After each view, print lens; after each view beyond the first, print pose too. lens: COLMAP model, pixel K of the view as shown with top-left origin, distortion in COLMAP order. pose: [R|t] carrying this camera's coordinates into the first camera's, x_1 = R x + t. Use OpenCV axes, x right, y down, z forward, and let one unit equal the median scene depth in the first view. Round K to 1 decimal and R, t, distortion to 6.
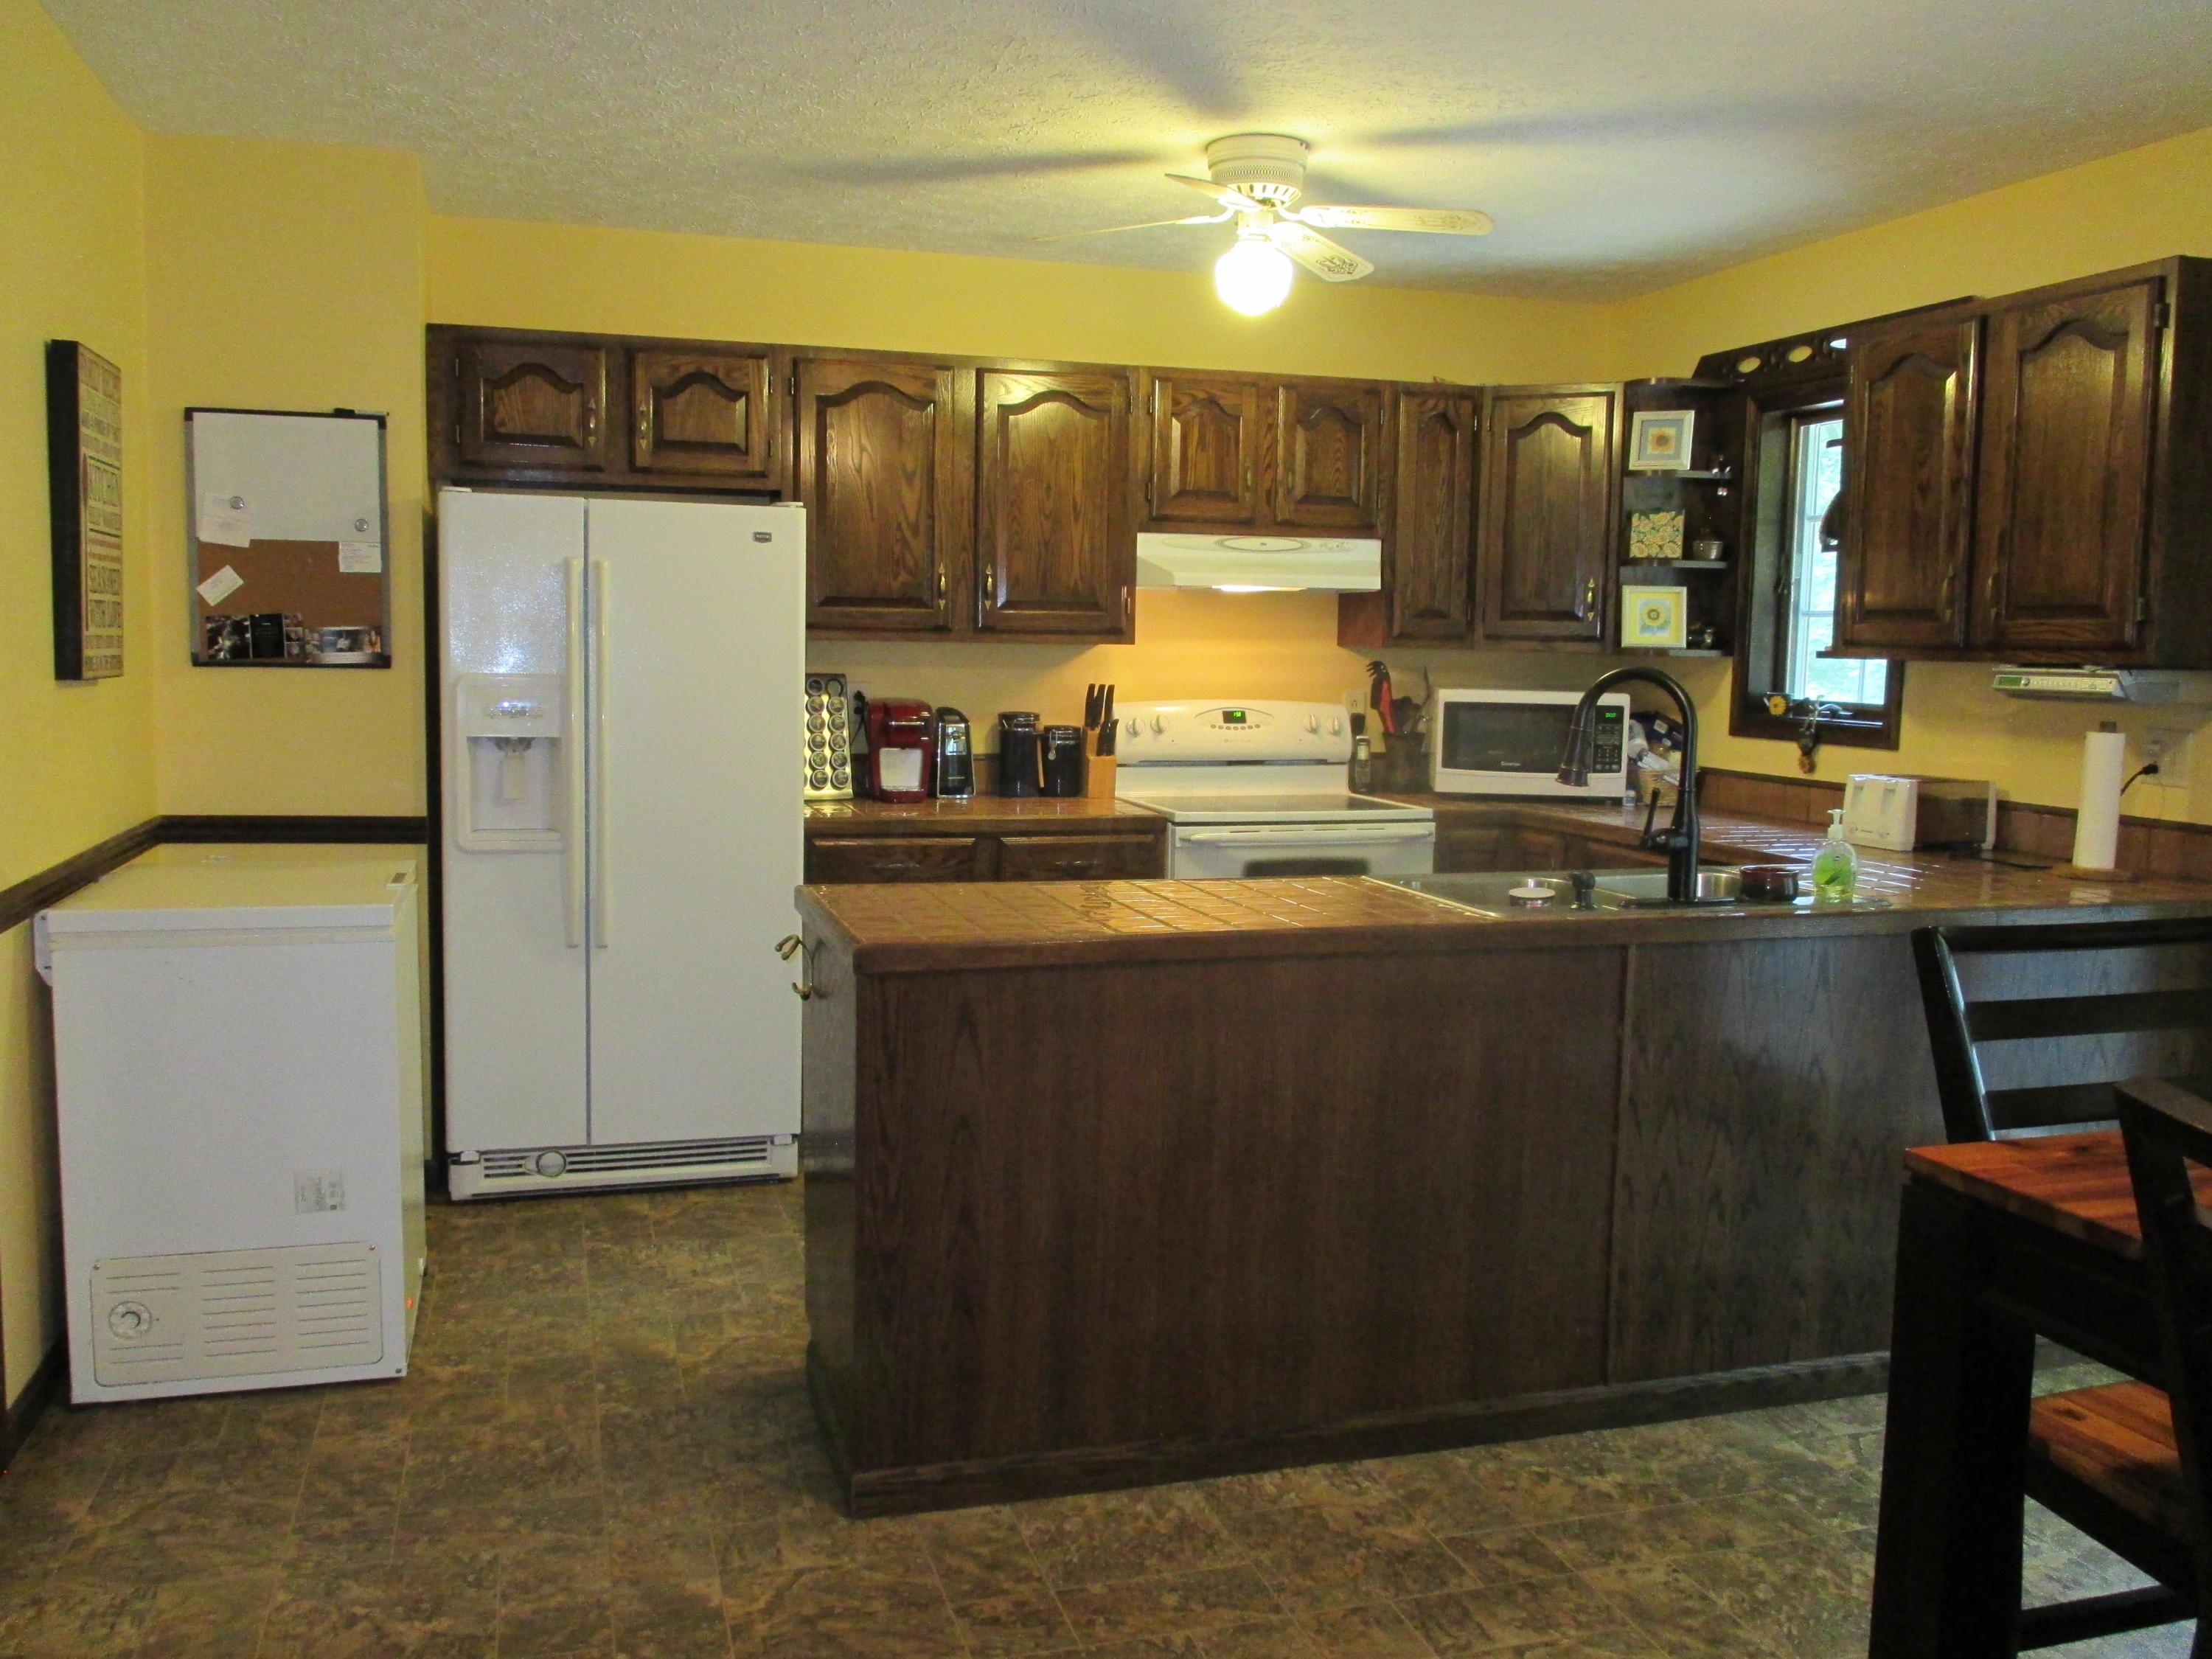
lens RADIAL K [[1819.3, 0, 1101.5], [0, 1819.3, 851.3], [0, 0, 1]] dist [-0.033159, 0.005776]
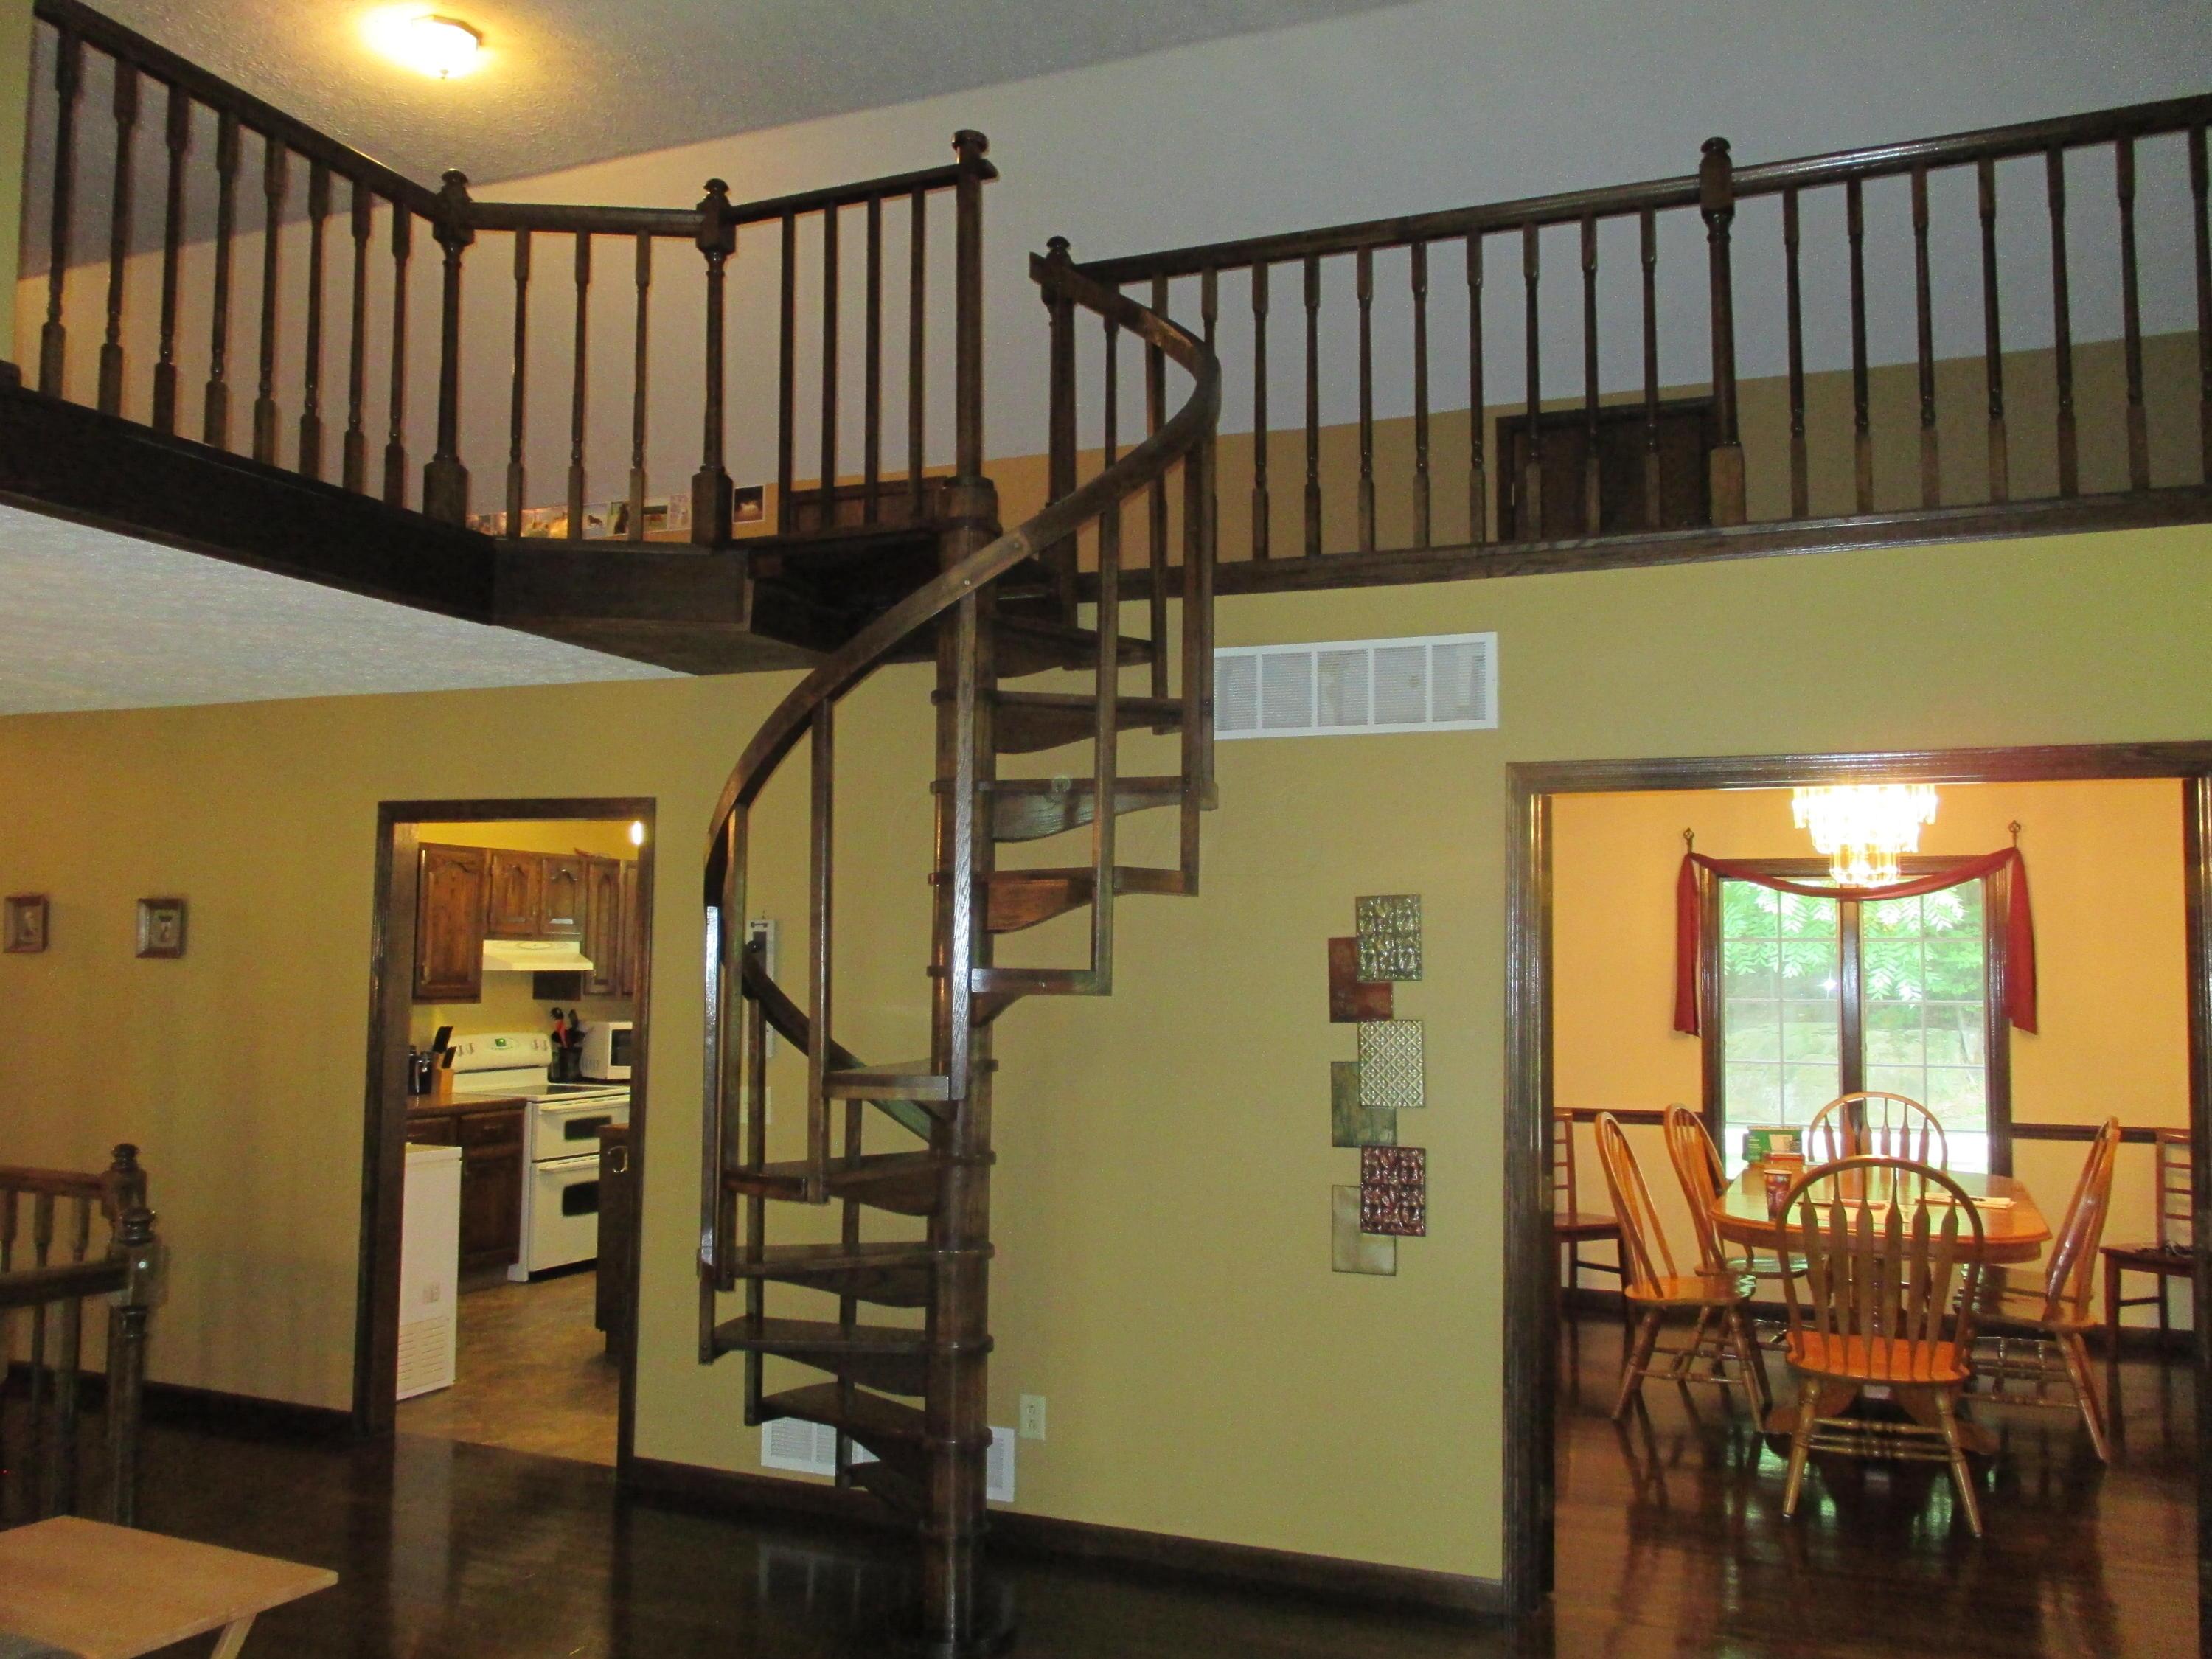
lens RADIAL K [[1819.3, 0, 1101.5], [0, 1819.3, 851.3], [0, 0, 1]] dist [-0.033159, 0.005776]
pose [[0.642930, 0.039773, 0.764891, -0.943884], [0.086320, 0.988526, -0.123957, 0.009465], [-0.761045, 0.145721, 0.632120, -0.584630]]
